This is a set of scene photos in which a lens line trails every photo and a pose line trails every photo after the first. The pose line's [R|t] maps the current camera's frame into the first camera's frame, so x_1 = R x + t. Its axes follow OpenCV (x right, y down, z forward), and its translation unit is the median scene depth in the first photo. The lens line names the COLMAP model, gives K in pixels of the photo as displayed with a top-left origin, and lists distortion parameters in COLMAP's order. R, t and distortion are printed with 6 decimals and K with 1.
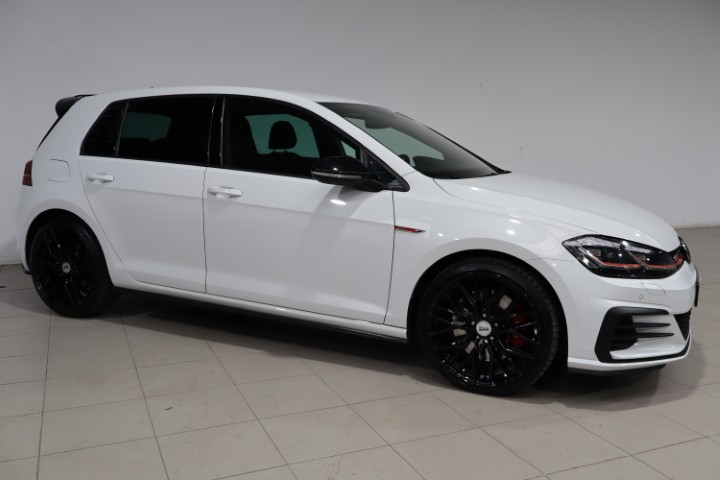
lens RADIAL K [[656.1, 0, 360.0], [0, 656.1, 240.0], [0, 0, 1]] dist [0.000611, 0.006563]
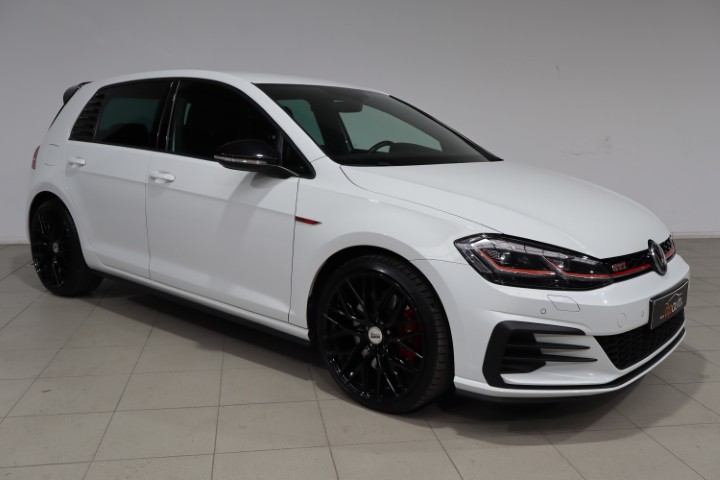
lens RADIAL K [[664.7, 0, 360.0], [0, 664.7, 240.0], [0, 0, 1]] dist [0.001806, -0.000137]
pose [[0.969639, 0.041071, -0.241068, 0.365035], [-0.039077, 0.999151, 0.013052, -0.004000], [0.241400, -0.003236, 0.970420, 0.123325]]
